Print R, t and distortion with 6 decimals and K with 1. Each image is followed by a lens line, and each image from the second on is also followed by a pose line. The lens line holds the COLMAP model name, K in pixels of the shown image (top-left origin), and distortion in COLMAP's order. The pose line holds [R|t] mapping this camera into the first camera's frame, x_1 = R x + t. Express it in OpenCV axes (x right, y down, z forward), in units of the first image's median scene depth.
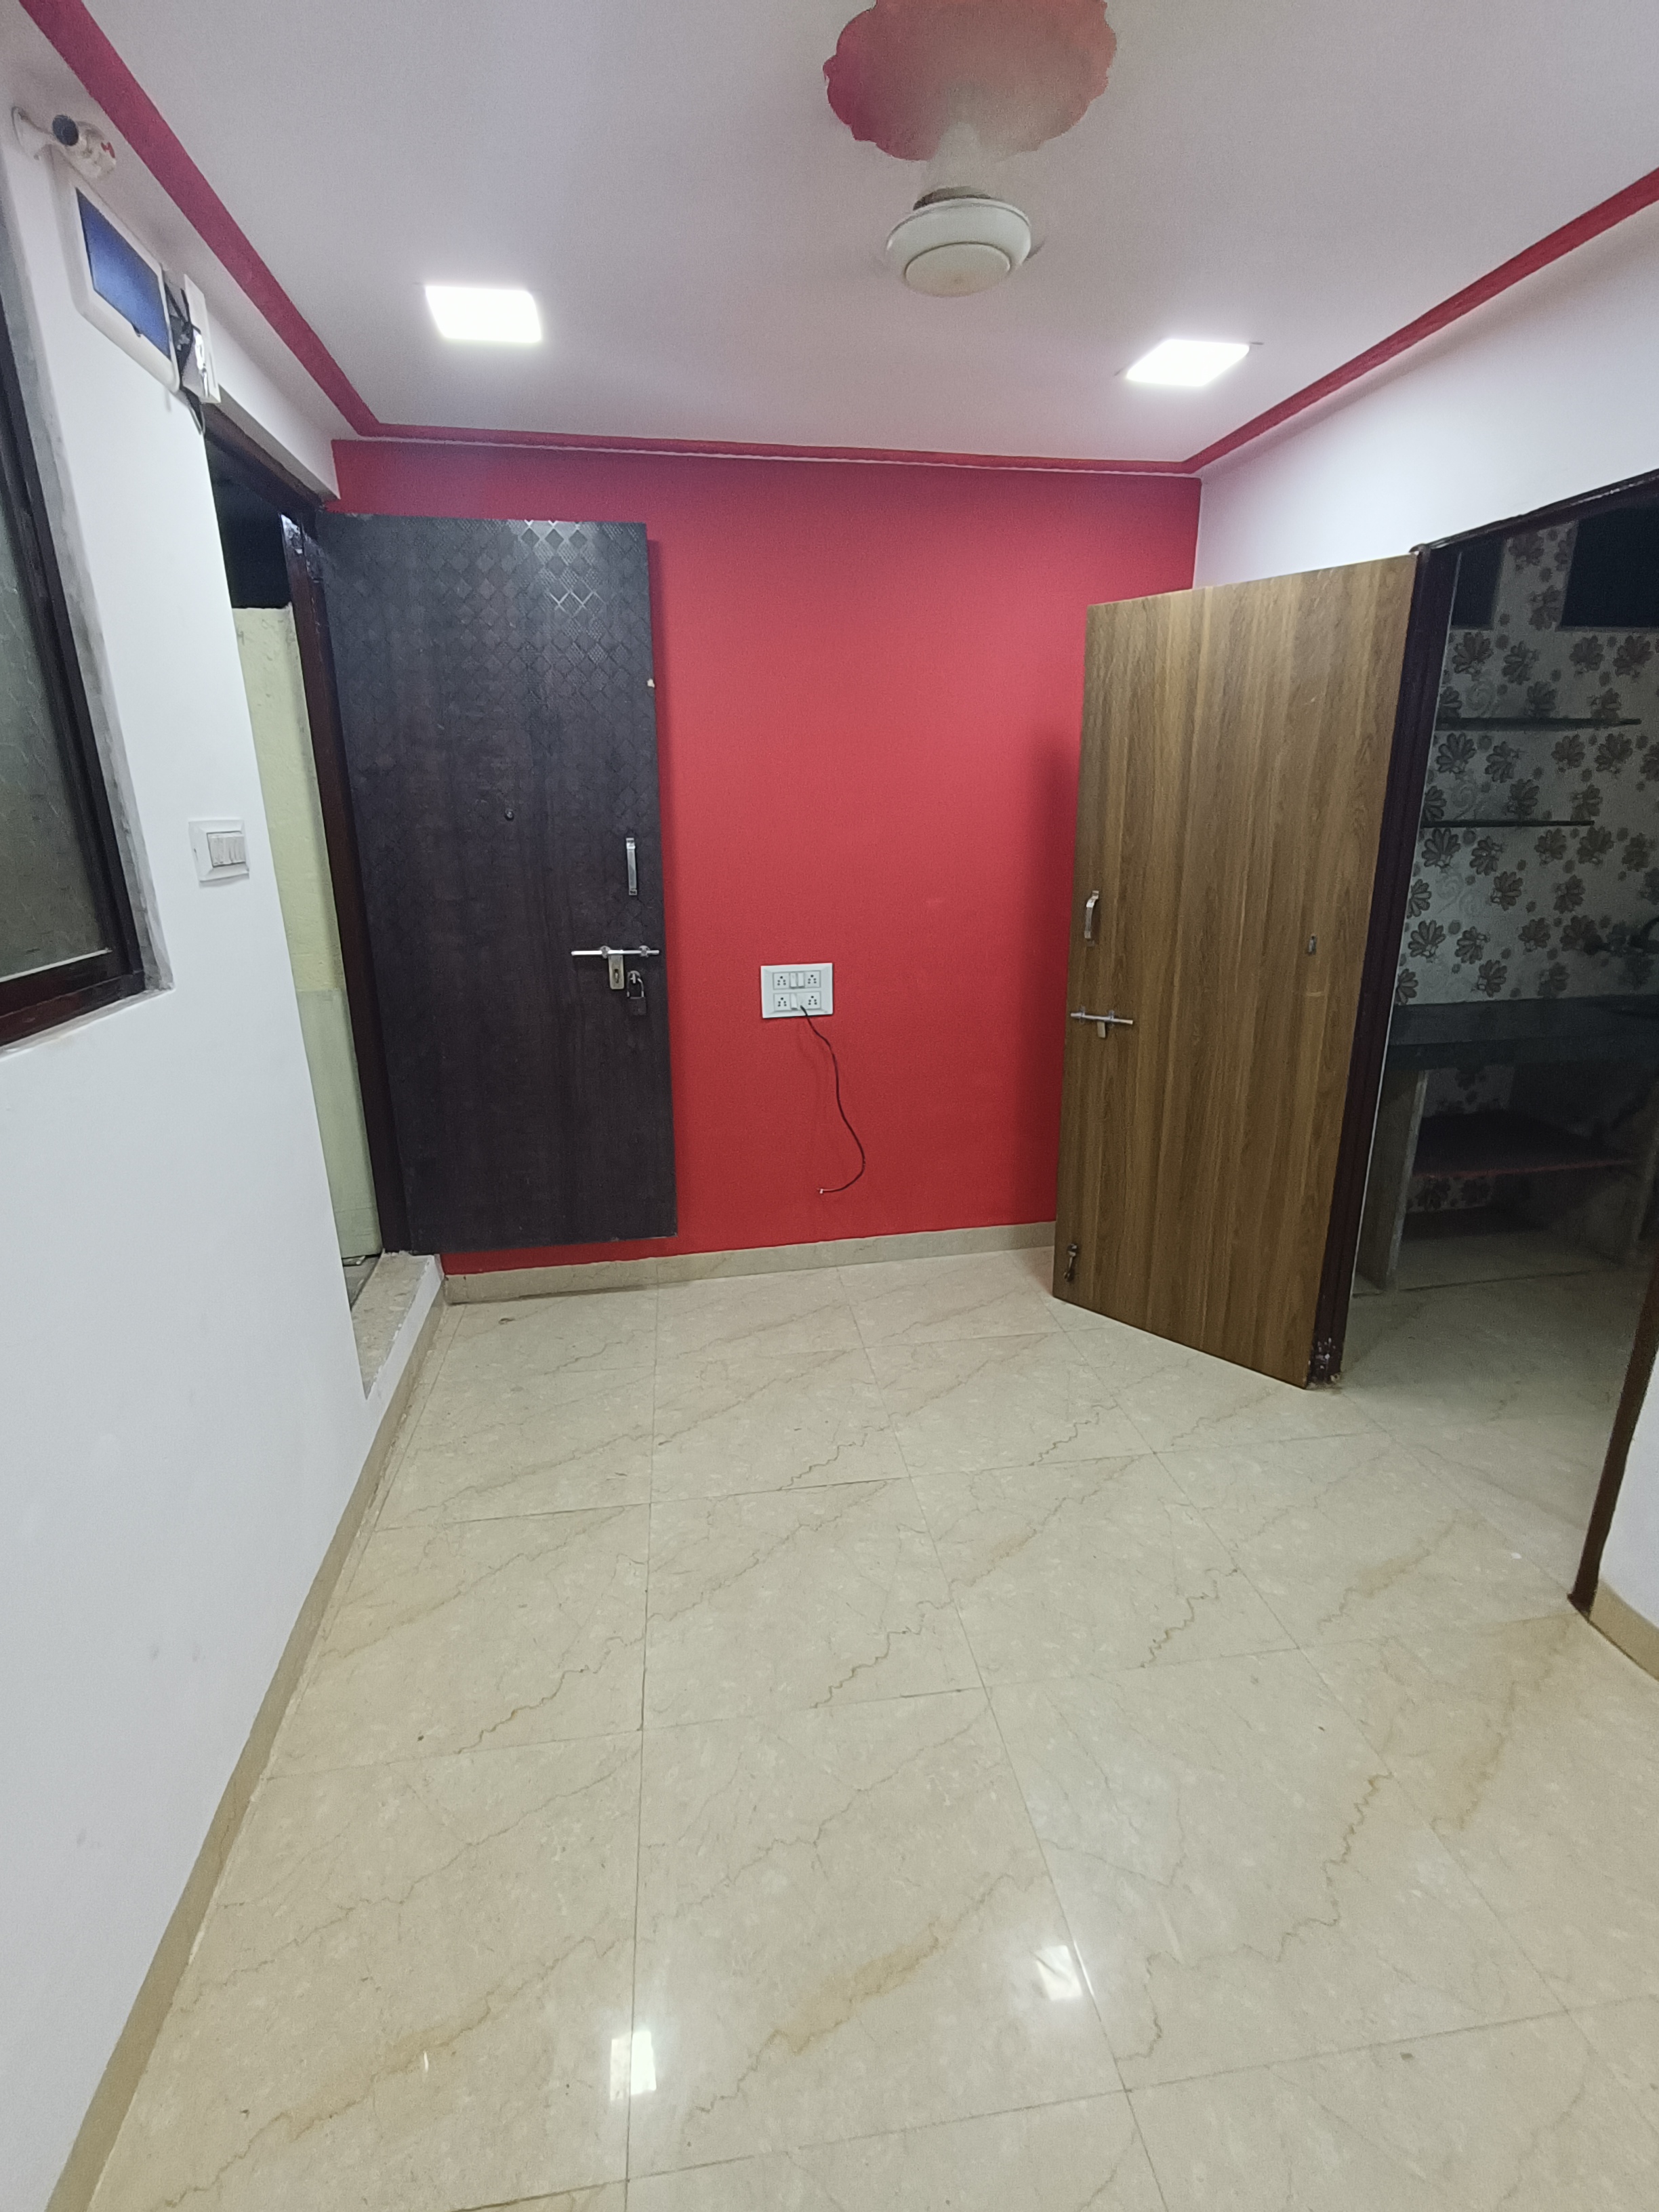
lens RADIAL K [[1020.0, 0, 823.6], [0, 1020.0, 1106.4], [0, 0, 1]] dist [-0.000665, -0.000142]
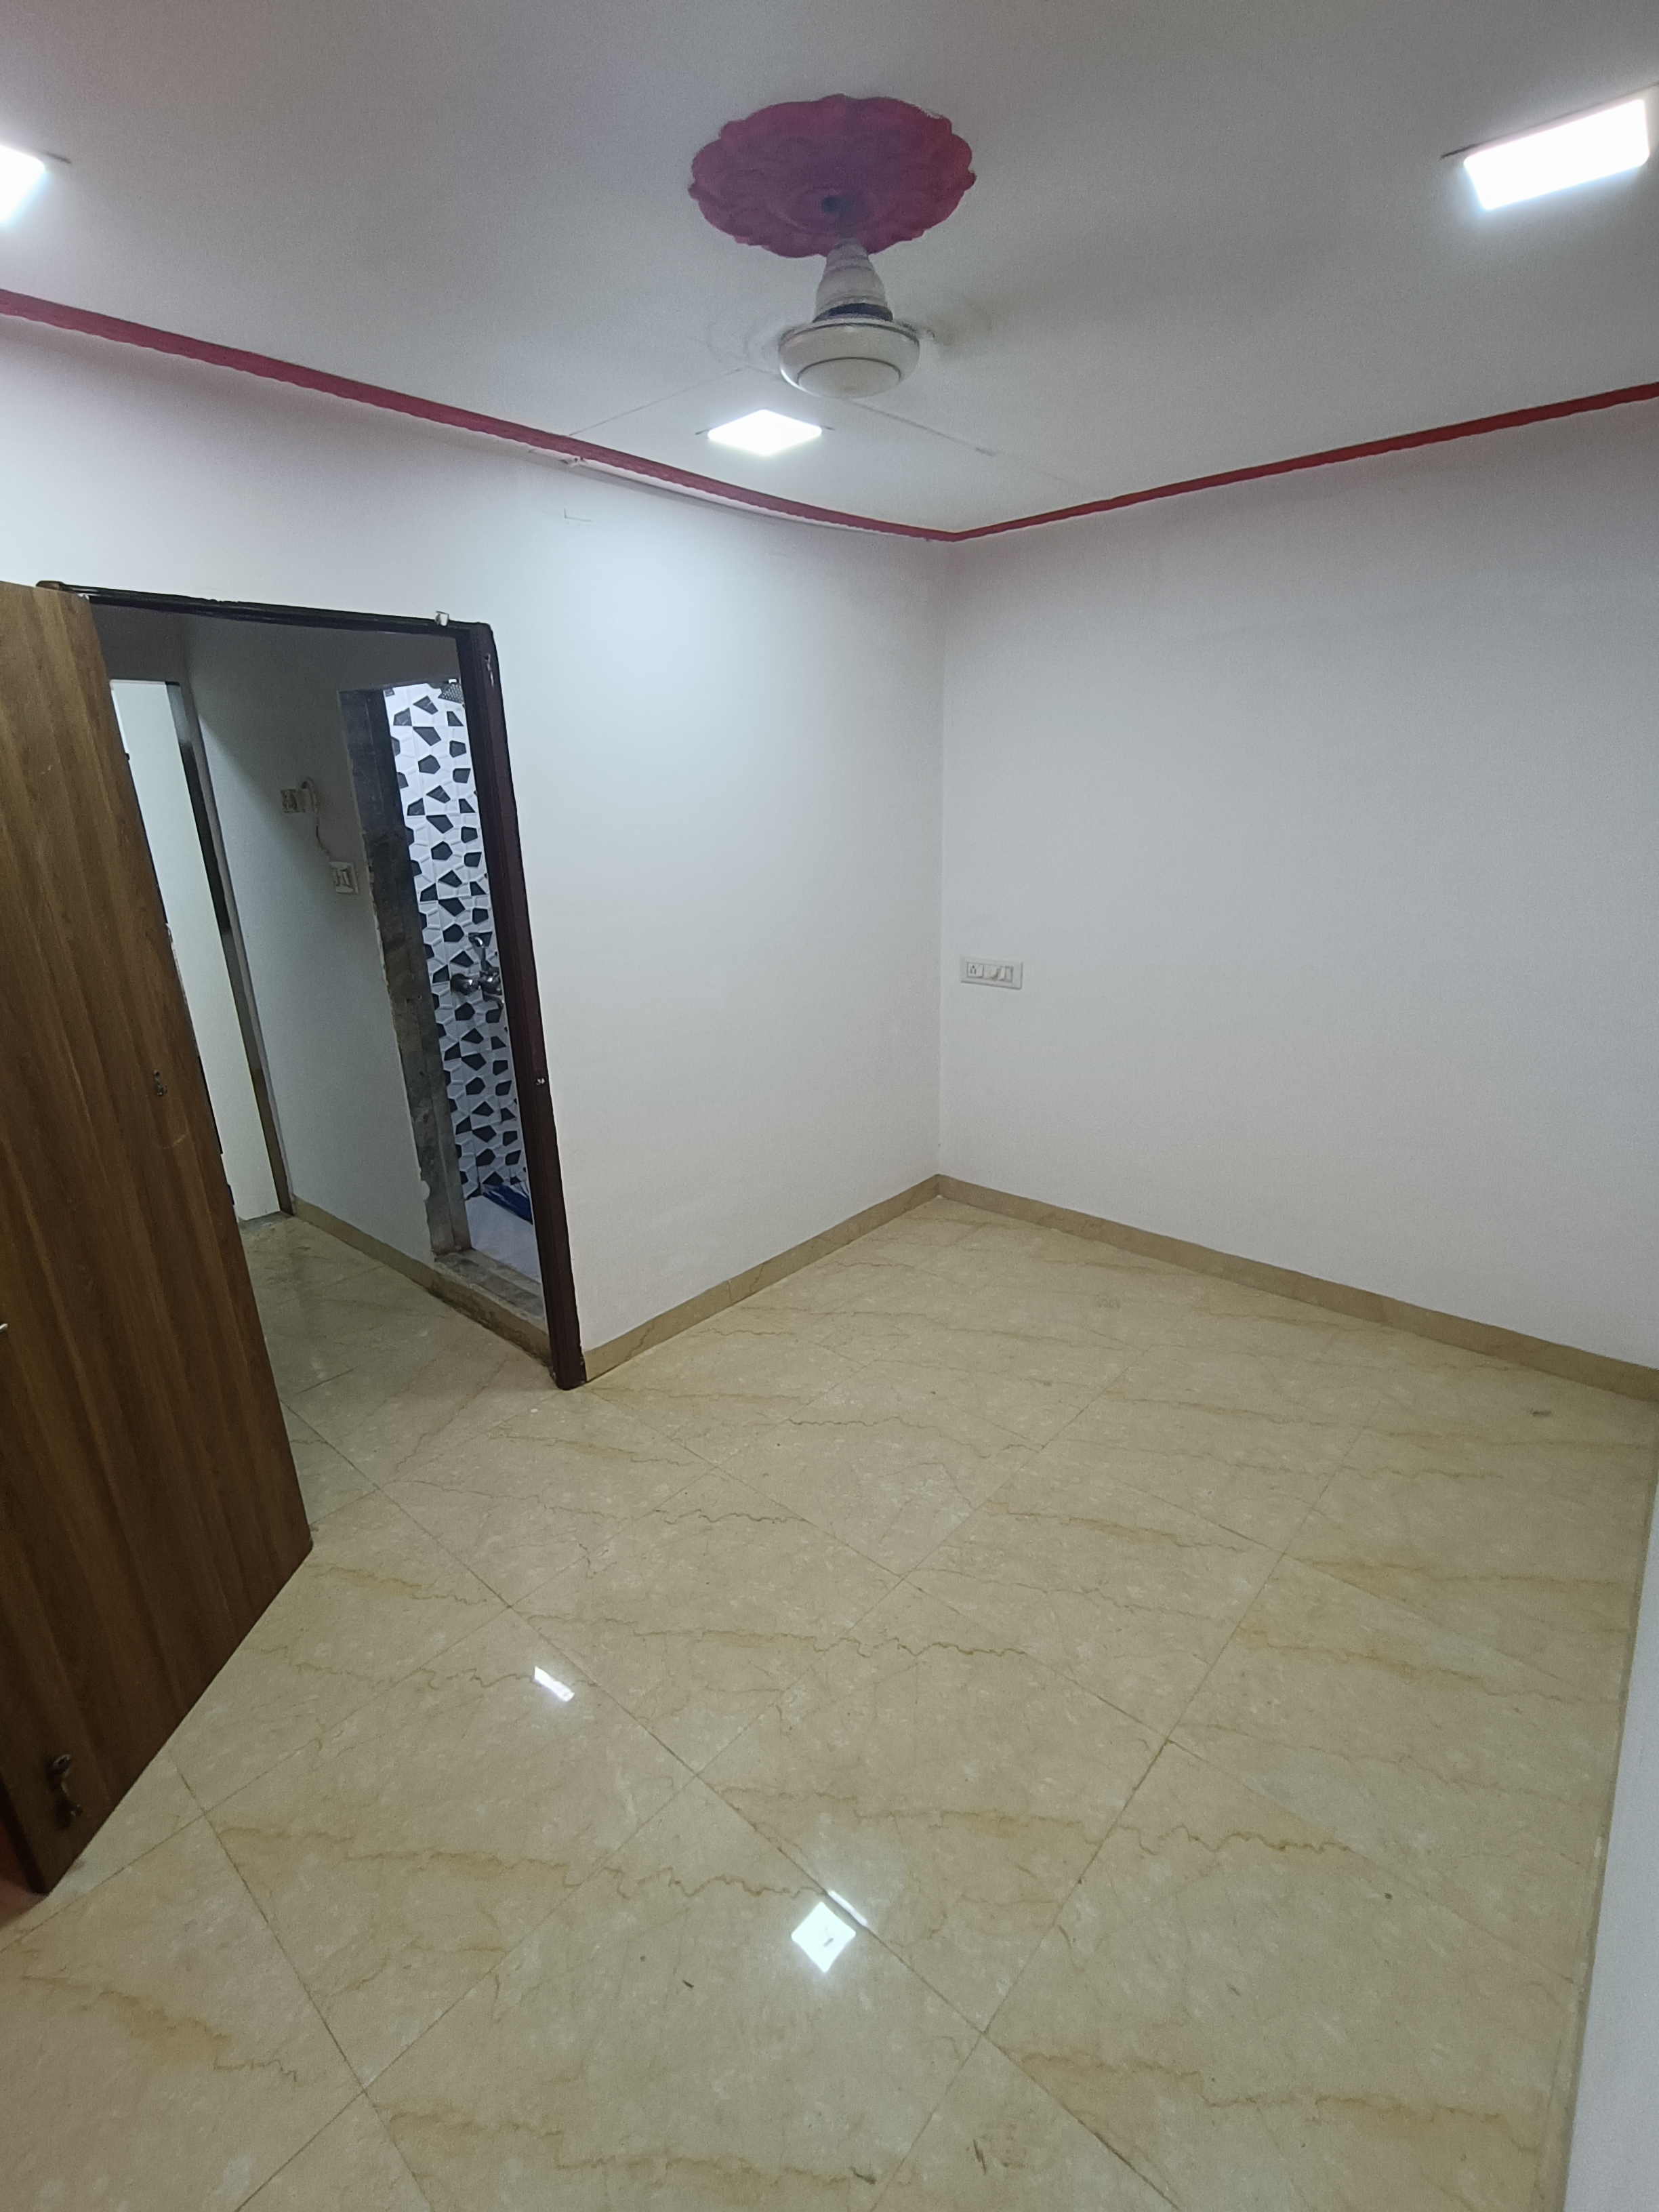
lens RADIAL K [[1020.0, 0, 823.6], [0, 1020.0, 1106.4], [0, 0, 1]] dist [-0.000665, -0.000142]
pose [[-0.645242, -0.208215, 0.735057, -0.363412], [0.255765, 0.847752, 0.464651, -0.326482], [-0.719894, 0.487814, -0.493752, 0.899386]]
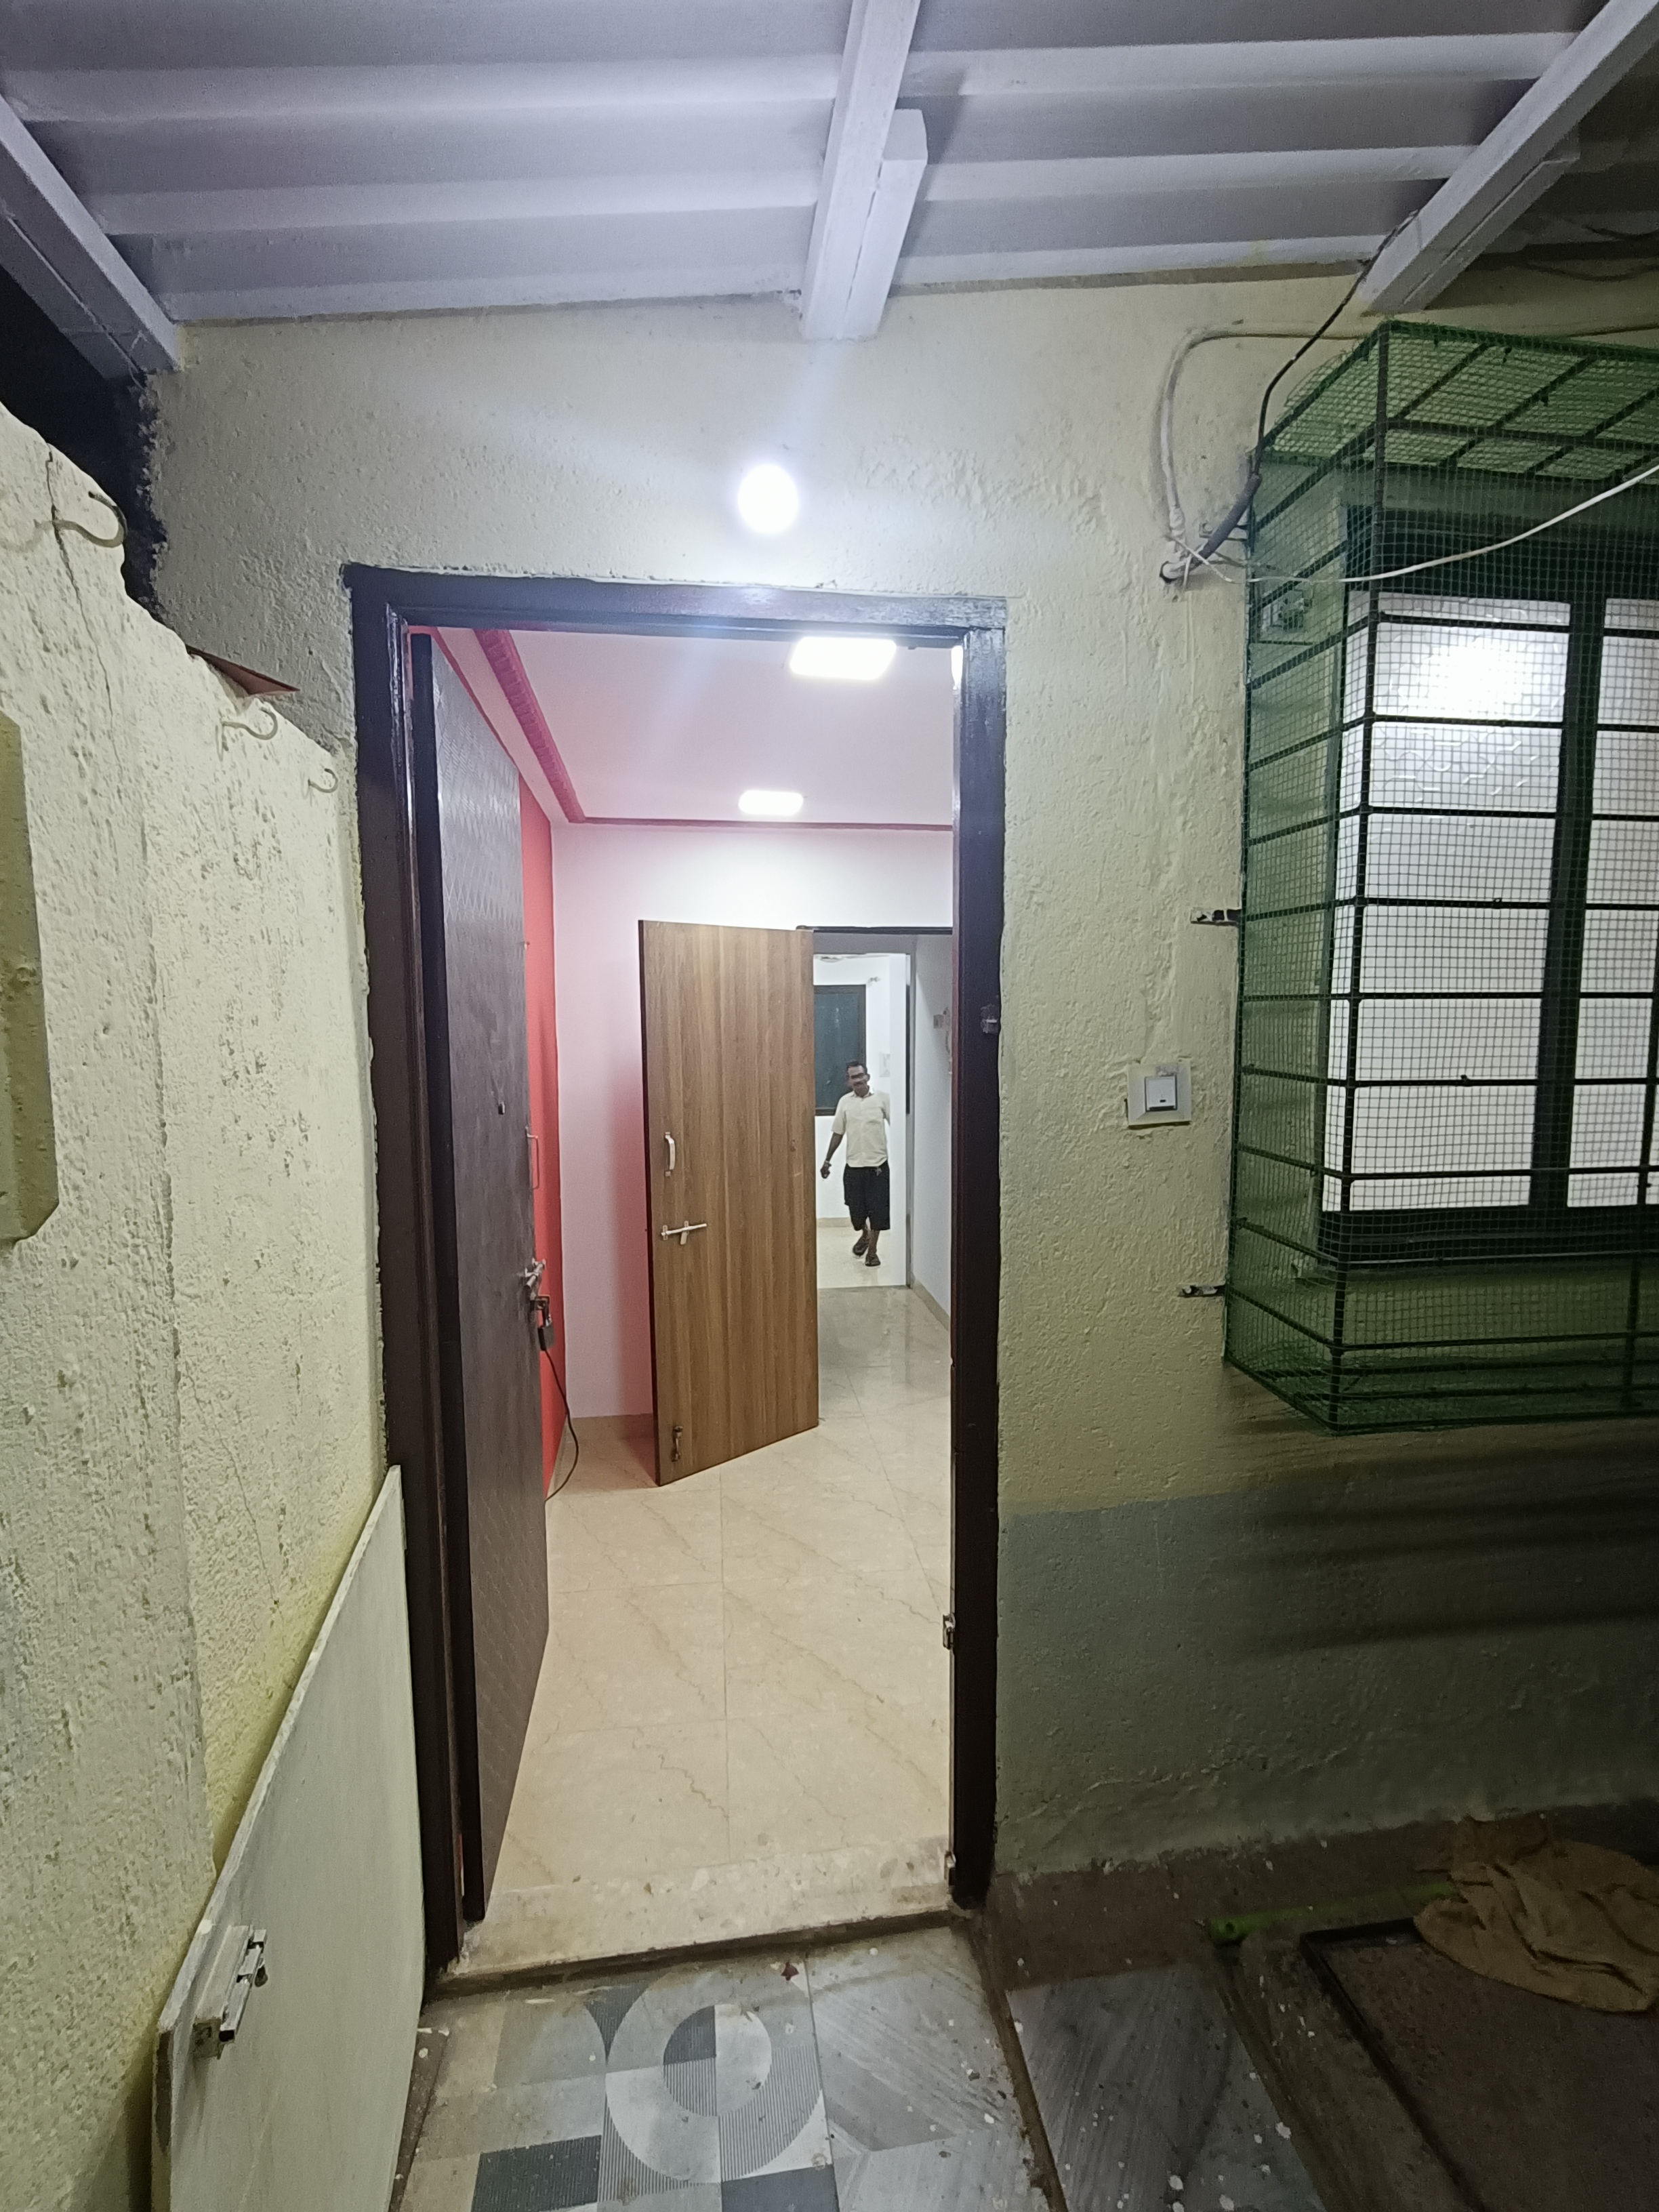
lens RADIAL K [[1020.0, 0, 823.6], [0, 1020.0, 1106.4], [0, 0, 1]] dist [-0.000665, -0.000142]
pose [[0.031877, -0.075016, 0.996673, -0.988627], [0.292358, 0.954266, 0.062473, -0.266031], [-0.955777, 0.289394, 0.052350, 0.745699]]
